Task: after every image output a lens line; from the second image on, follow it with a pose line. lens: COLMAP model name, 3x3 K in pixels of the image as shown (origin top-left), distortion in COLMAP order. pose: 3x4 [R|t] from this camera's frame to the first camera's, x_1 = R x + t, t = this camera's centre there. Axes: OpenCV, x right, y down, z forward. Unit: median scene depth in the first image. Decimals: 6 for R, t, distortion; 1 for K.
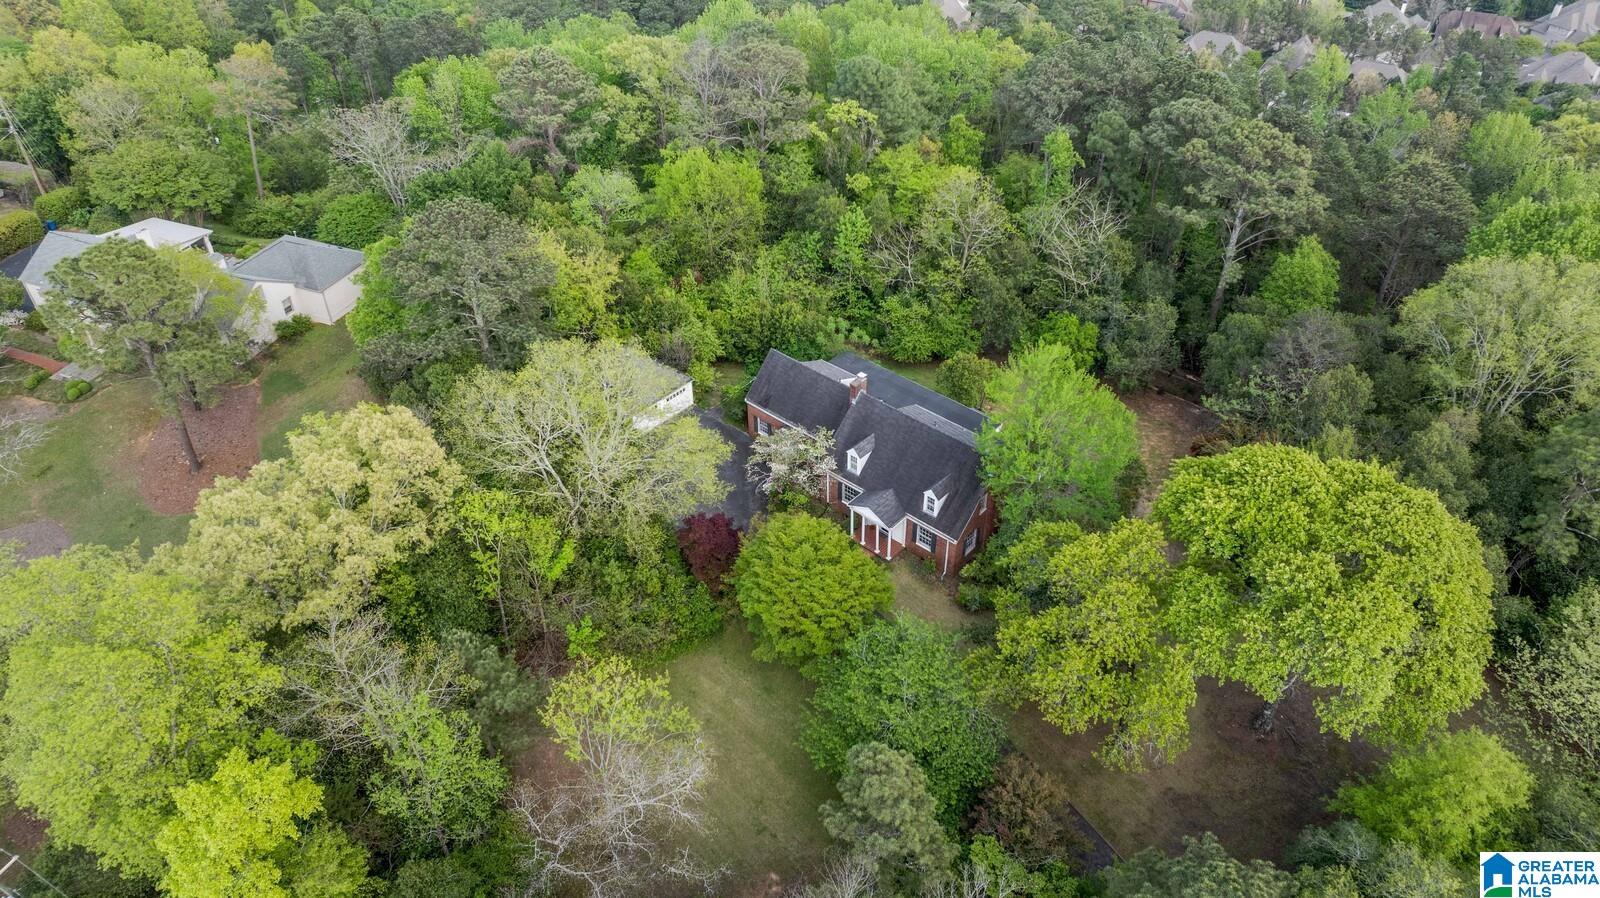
lens RADIAL K [[1138.8, 0, 799.7], [0, 1138.8, 447.0], [0, 0, 1]] dist [-0.020968, 0.022640]
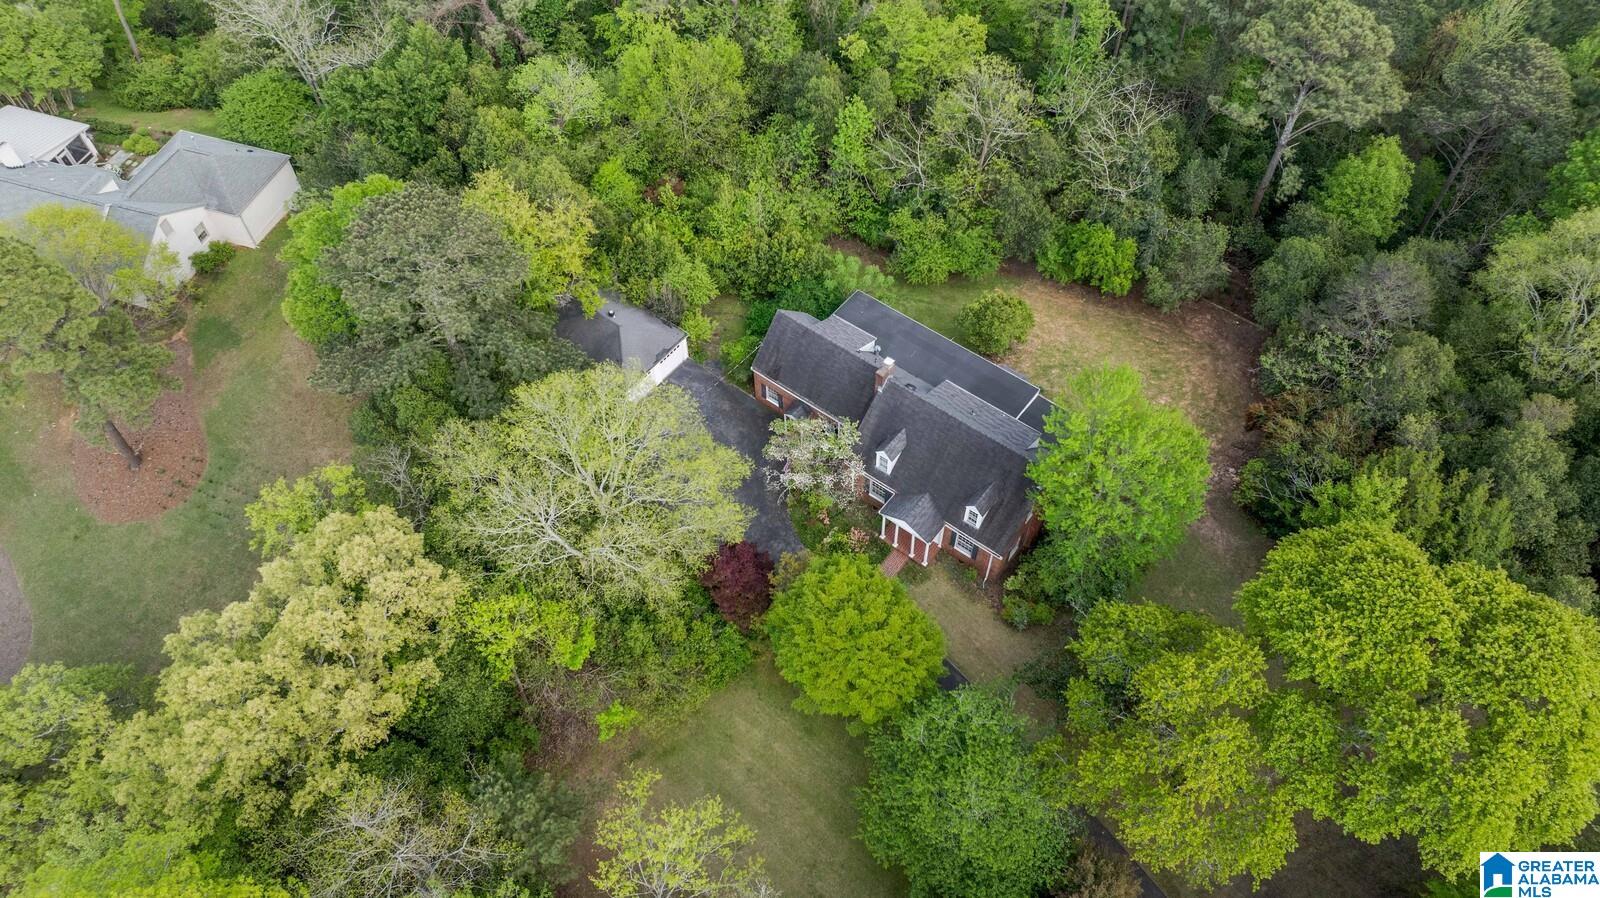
lens RADIAL K [[1138.8, 0, 805.8], [0, 1138.8, 450.5], [0, 0, 1]] dist [-0.020968, 0.022640]
pose [[0.997495, -0.057245, 0.041561, -0.045195], [0.043883, 0.961532, 0.271164, -0.215064], [-0.055485, -0.268661, 0.961635, 0.121418]]
